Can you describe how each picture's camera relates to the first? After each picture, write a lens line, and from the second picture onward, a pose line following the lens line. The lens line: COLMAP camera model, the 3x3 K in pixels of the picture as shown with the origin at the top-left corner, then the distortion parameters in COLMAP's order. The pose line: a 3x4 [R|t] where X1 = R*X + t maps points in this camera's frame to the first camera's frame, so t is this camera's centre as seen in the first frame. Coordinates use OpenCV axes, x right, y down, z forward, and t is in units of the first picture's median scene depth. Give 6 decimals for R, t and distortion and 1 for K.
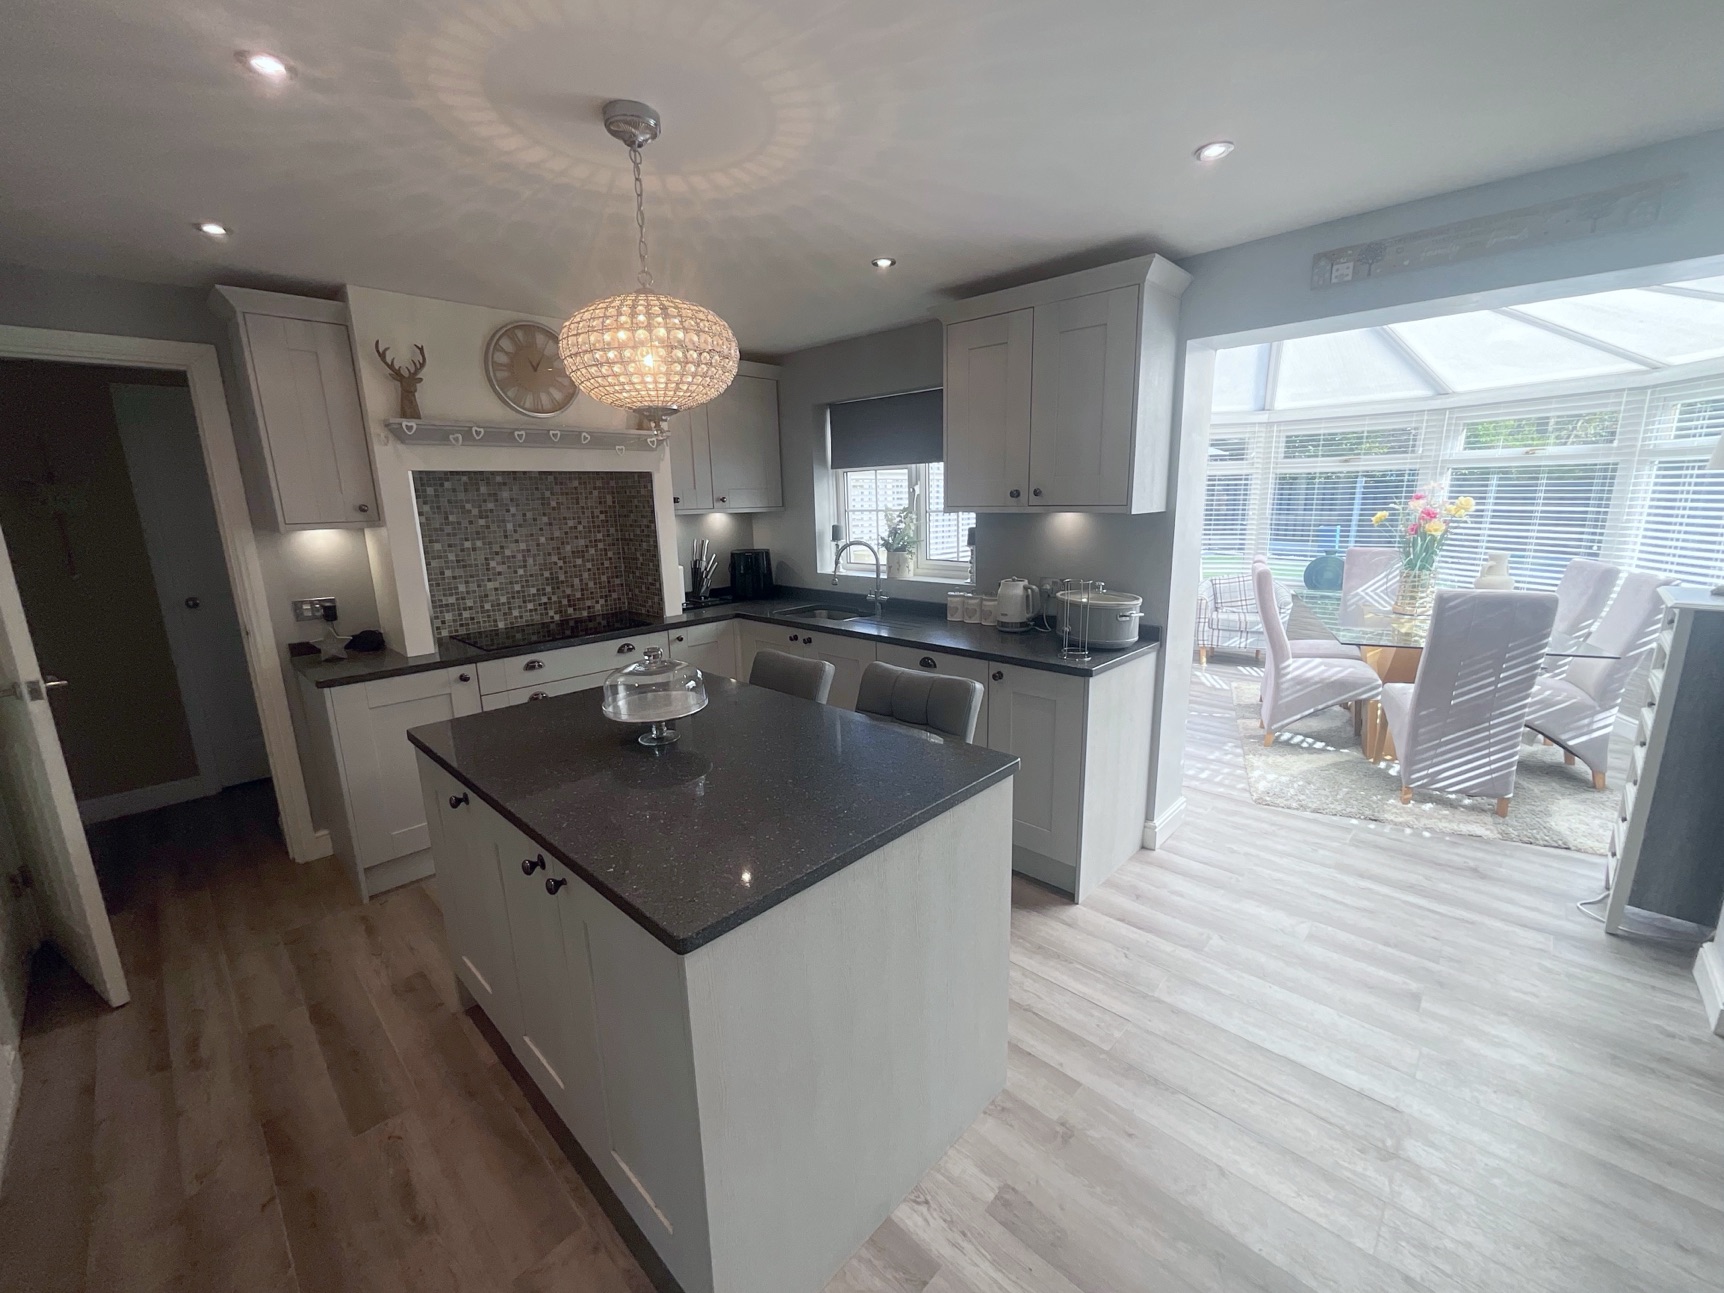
lens RADIAL K [[691.0, 0, 859.9], [0, 691.0, 644.5], [0, 0, 1]] dist [-0.002578, -0.000155]
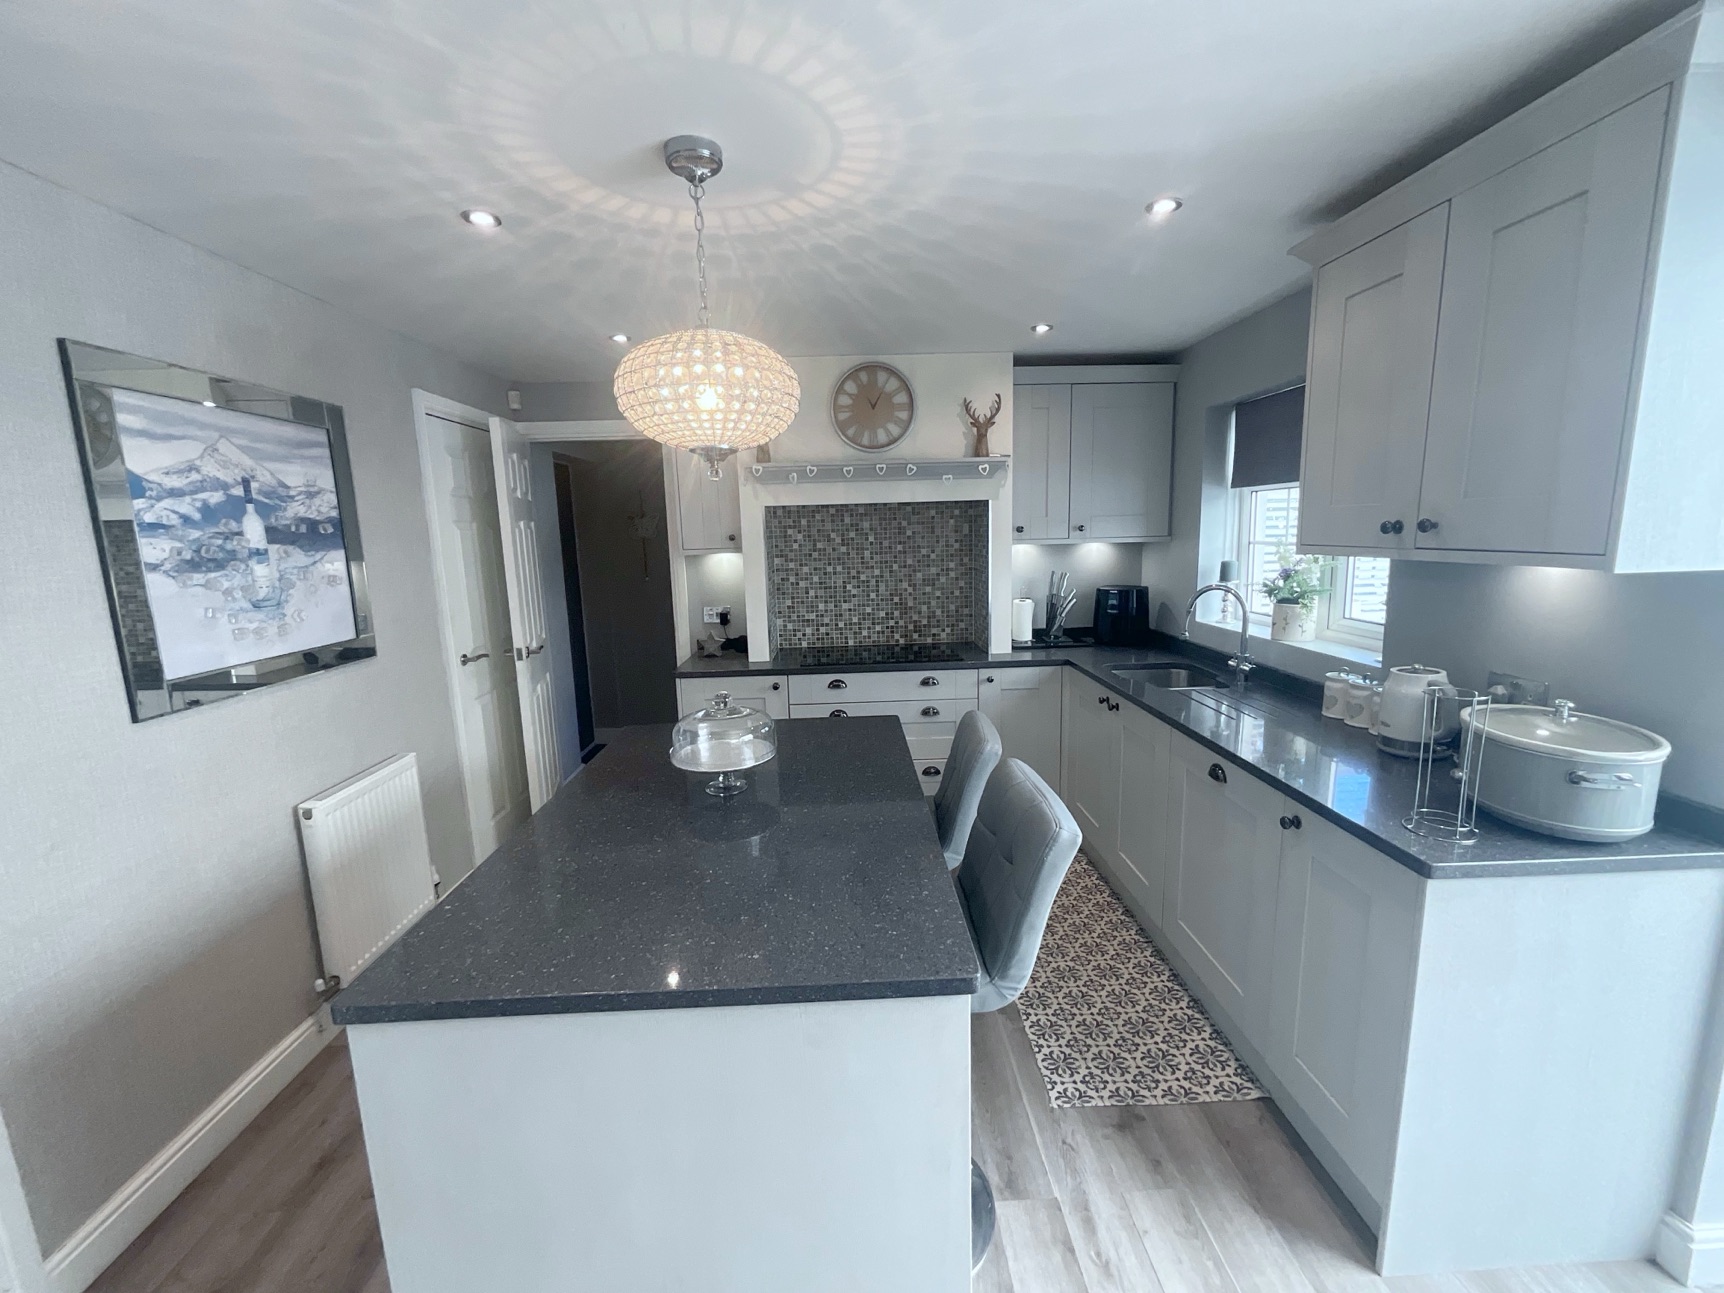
lens RADIAL K [[694.8, 0, 863.6], [0, 694.8, 645.1], [0, 0, 1]] dist [0.000646, 0.000176]
pose [[0.717335, 0.117865, -0.686687, 0.263690], [-0.136155, 0.990299, 0.027745, -0.060177], [0.683295, 0.073594, 0.726424, 0.222047]]
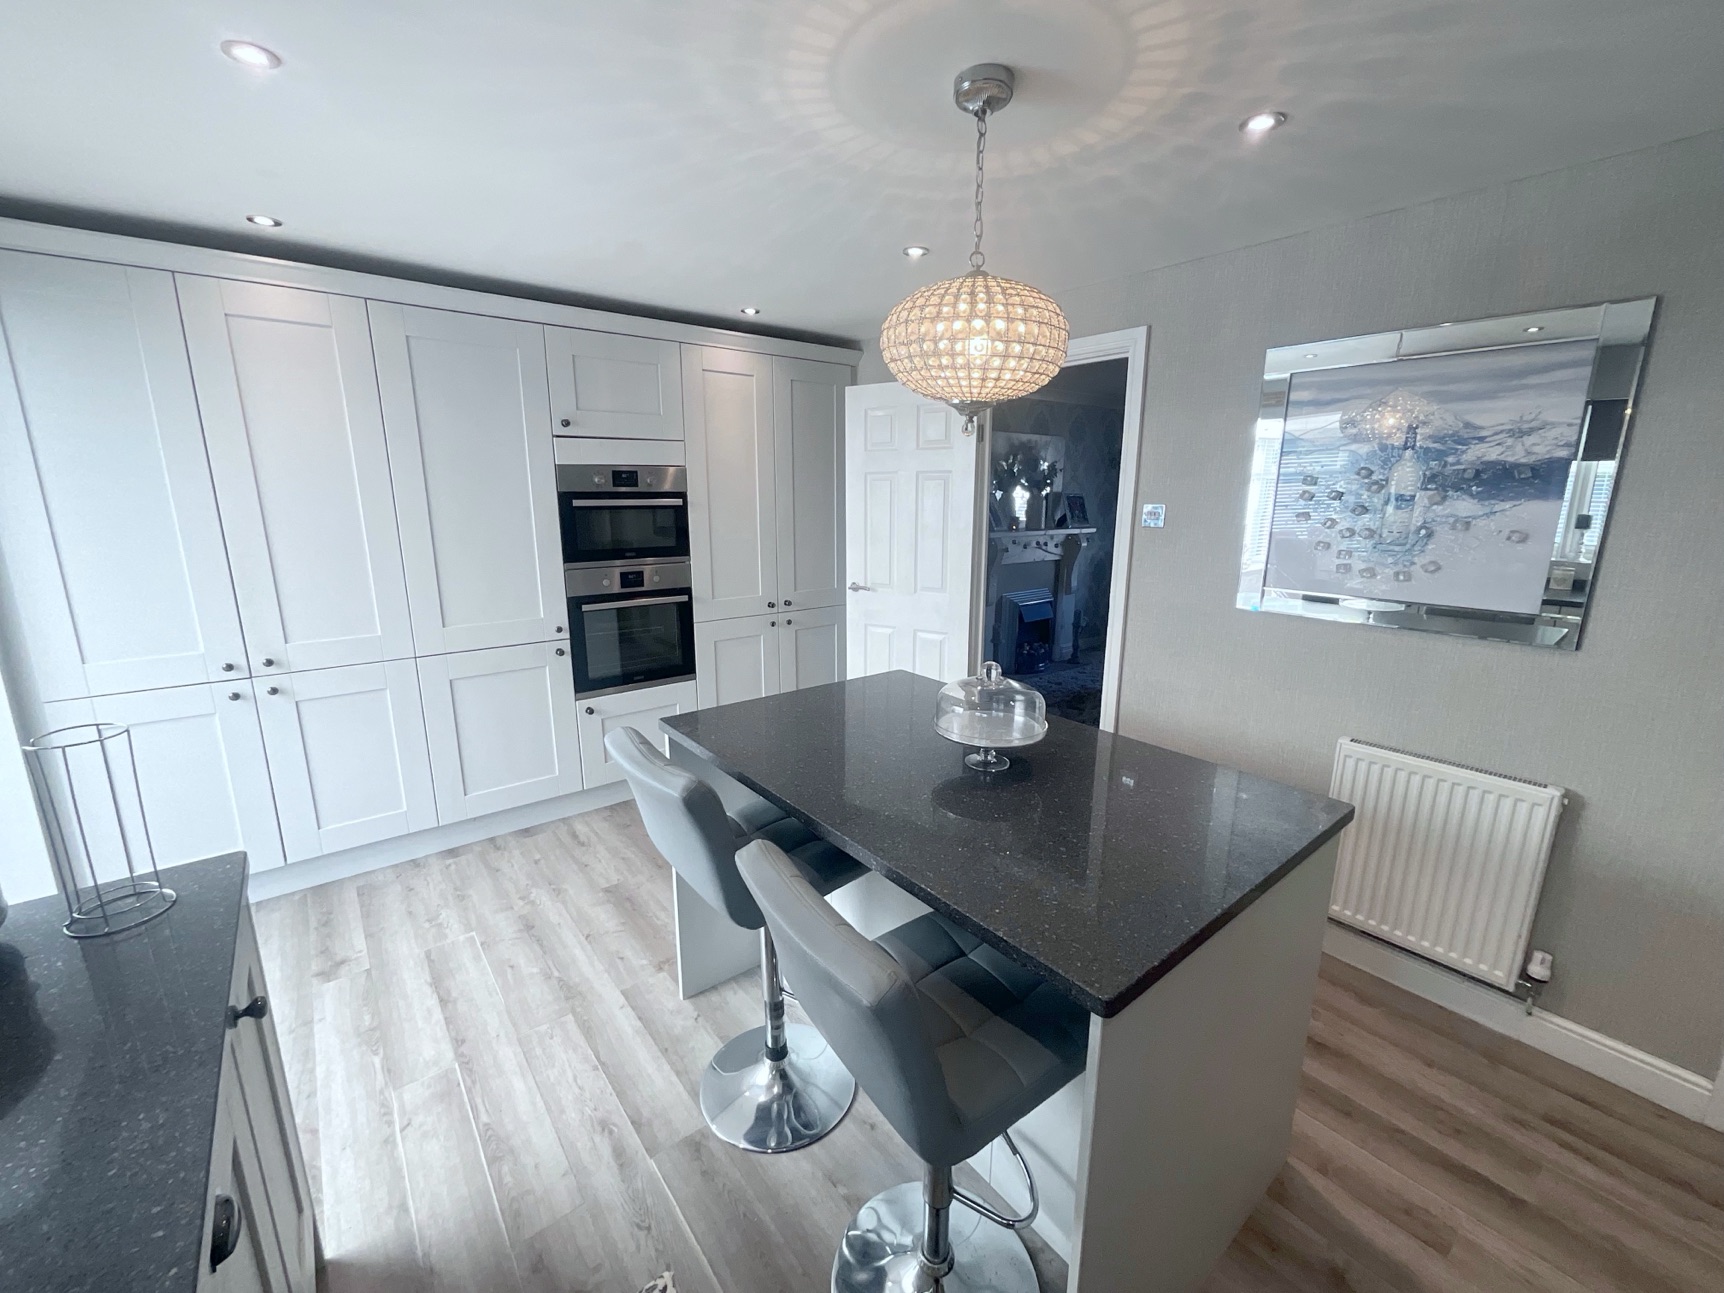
lens RADIAL K [[699.7, 0, 862.0], [0, 699.7, 646.5], [0, 0, 1]] dist [-0.000774, 0.000171]
pose [[-0.990924, -0.010113, 0.134045, -0.133851], [0.047041, 0.908030, 0.416256, -0.211540], [-0.125927, 0.418783, -0.899313, 0.960862]]
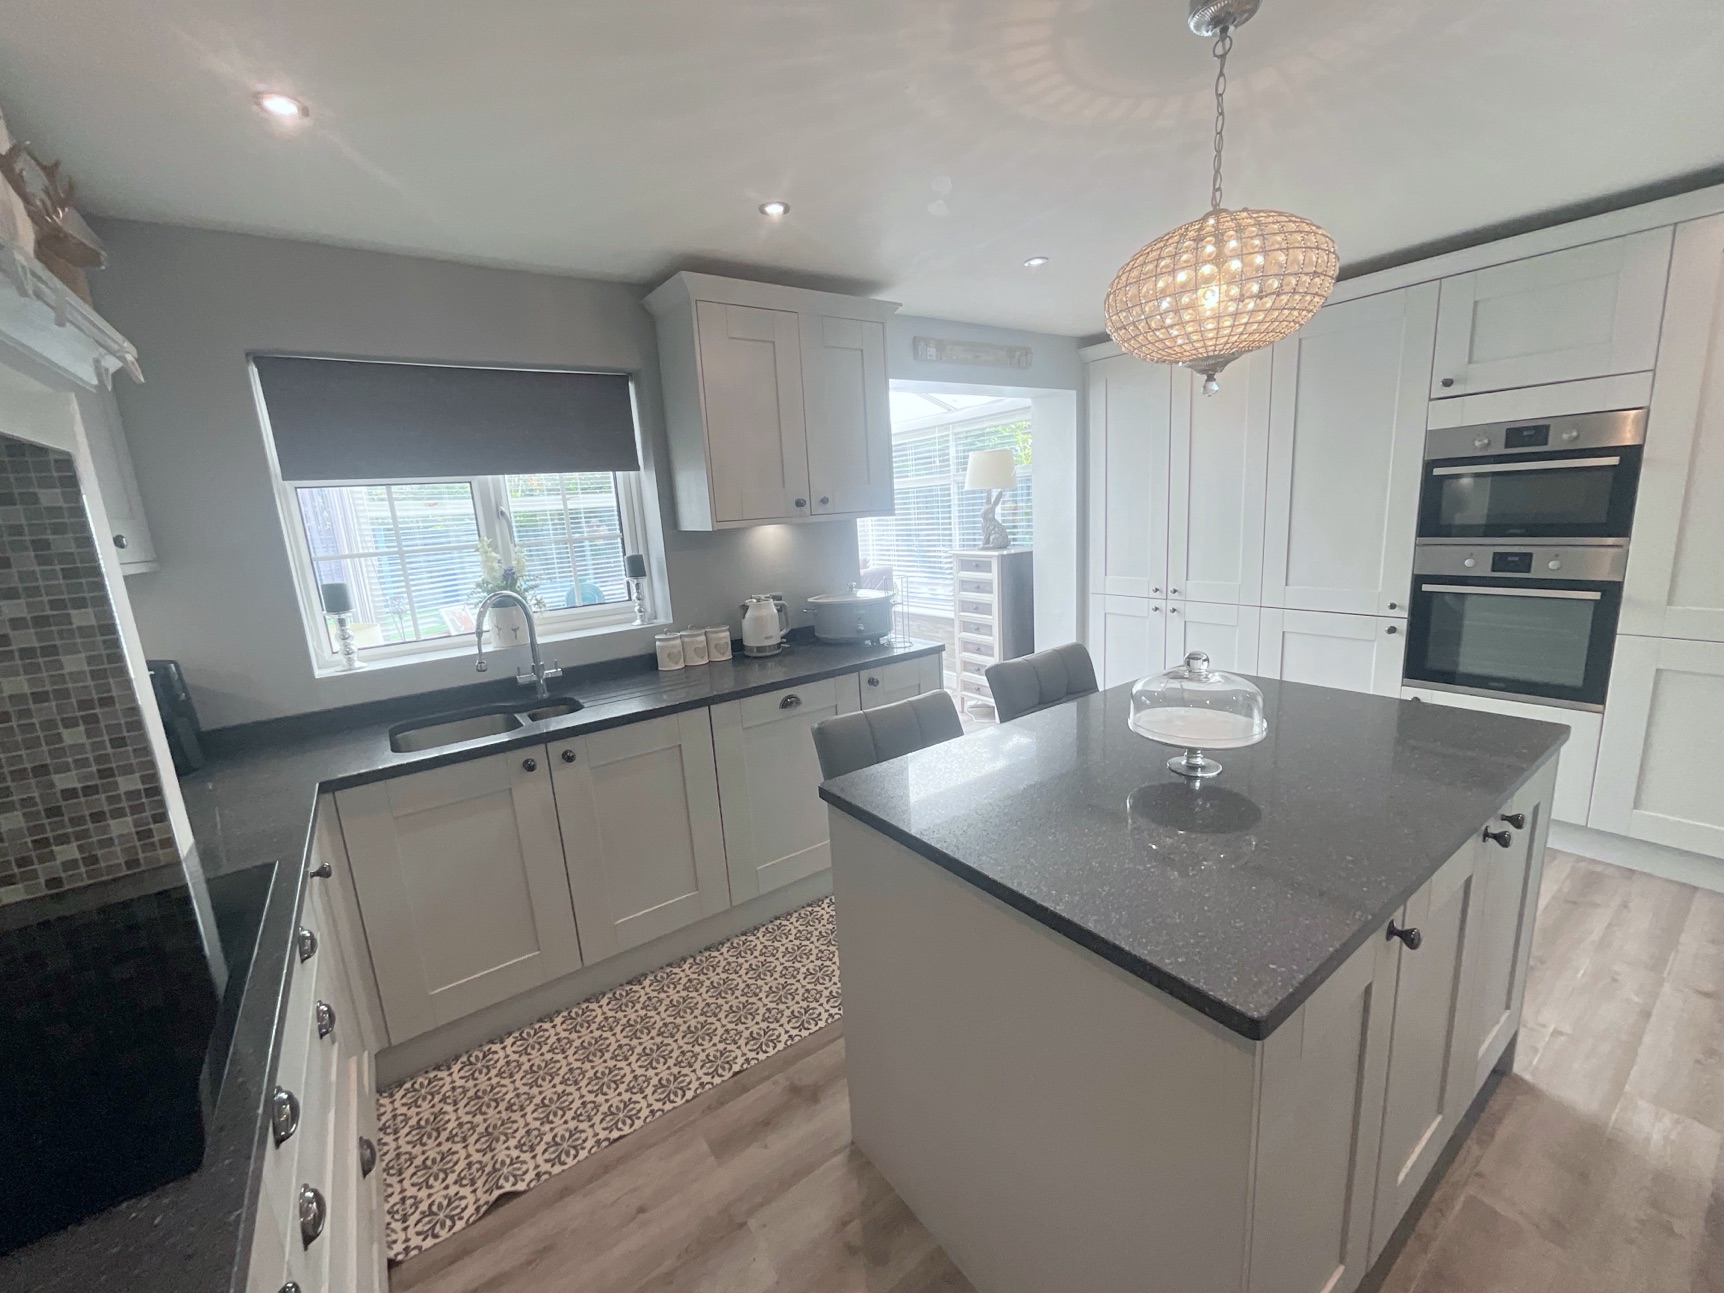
lens RADIAL K [[699.7, 0, 862.0], [0, 699.7, 646.5], [0, 0, 1]] dist [-0.000774, 0.000171]
pose [[0.184256, -0.184079, 0.965487, -0.601308], [0.263325, 0.955641, 0.131948, -0.110379], [-0.946948, 0.229924, 0.224555, 0.619149]]
